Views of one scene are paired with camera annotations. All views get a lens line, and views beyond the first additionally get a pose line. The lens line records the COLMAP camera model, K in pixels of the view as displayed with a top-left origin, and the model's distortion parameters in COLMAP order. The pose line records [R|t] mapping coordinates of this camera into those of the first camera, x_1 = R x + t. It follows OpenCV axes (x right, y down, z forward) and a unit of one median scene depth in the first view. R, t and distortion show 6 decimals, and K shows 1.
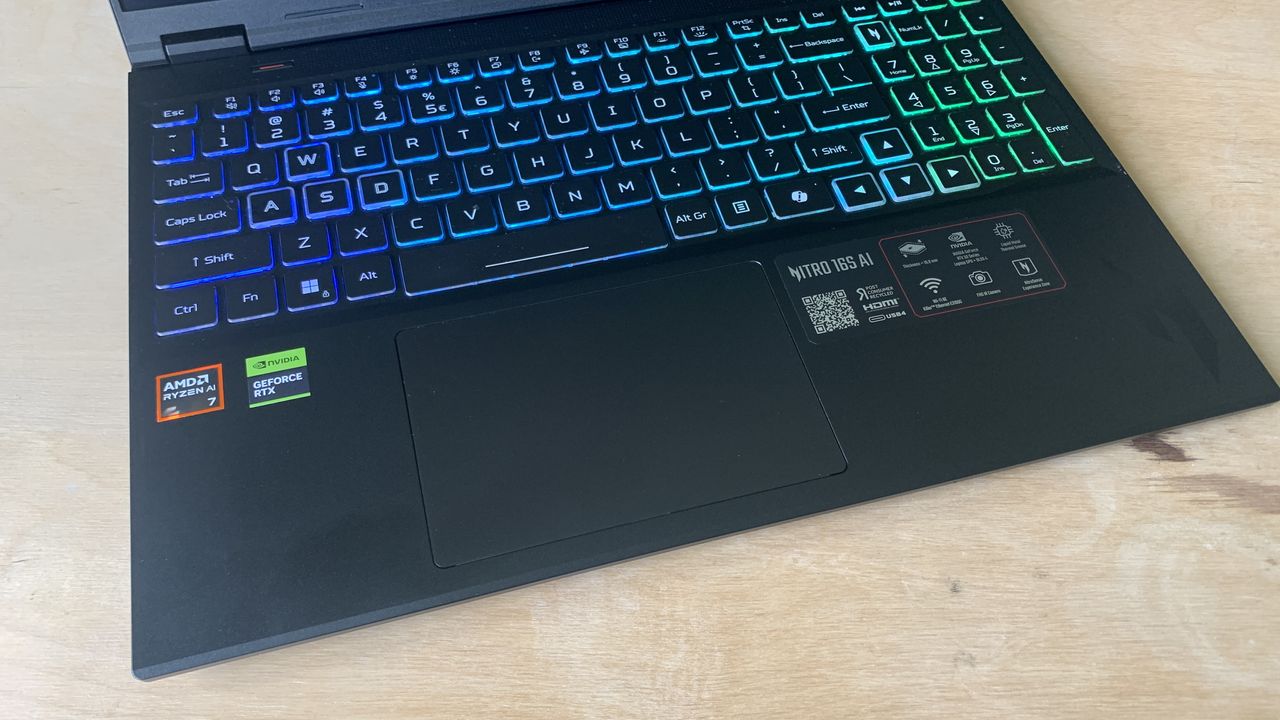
lens RADIAL K [[1009.8, 0, 627.8], [0, 1009.8, 341.1], [0, 0, 1]] dist [0.056819, -0.134493]
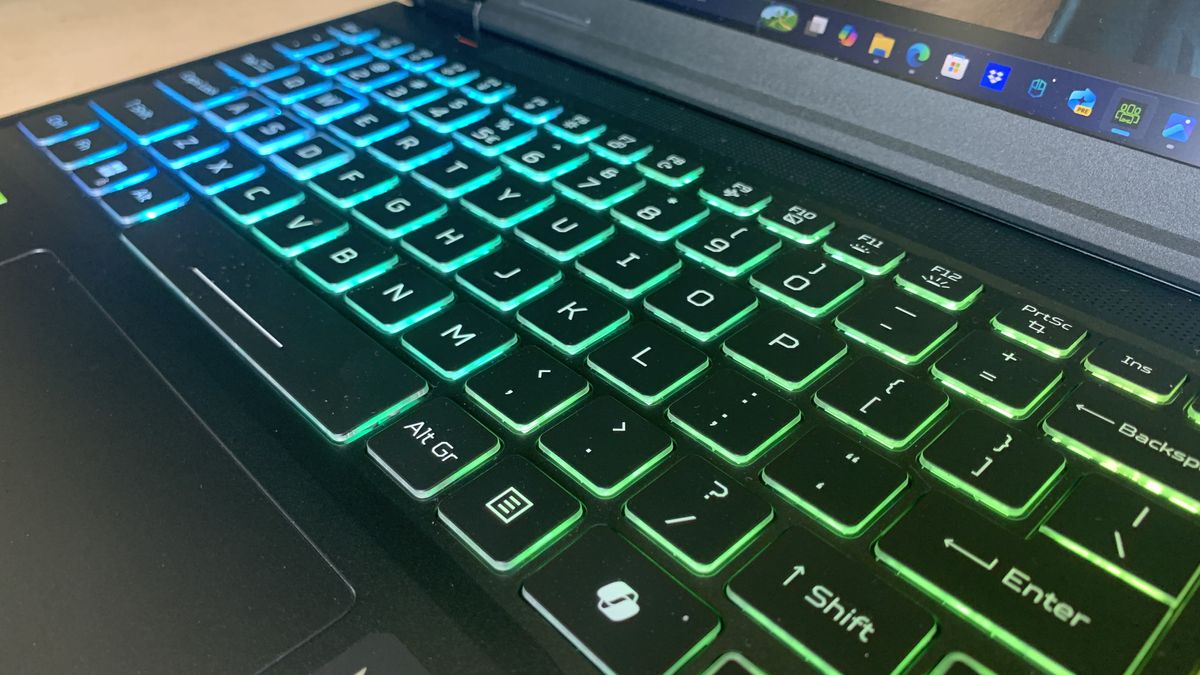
lens RADIAL K [[946.7, 0, 588.6], [0, 946.7, 319.8], [0, 0, 1]] dist [0.056819, -0.134493]
pose [[0.460134, 0.478162, -0.748089, 0.363364], [-0.710051, 0.704026, 0.013260, -0.207309], [0.533015, 0.525080, 0.663465, 0.717314]]
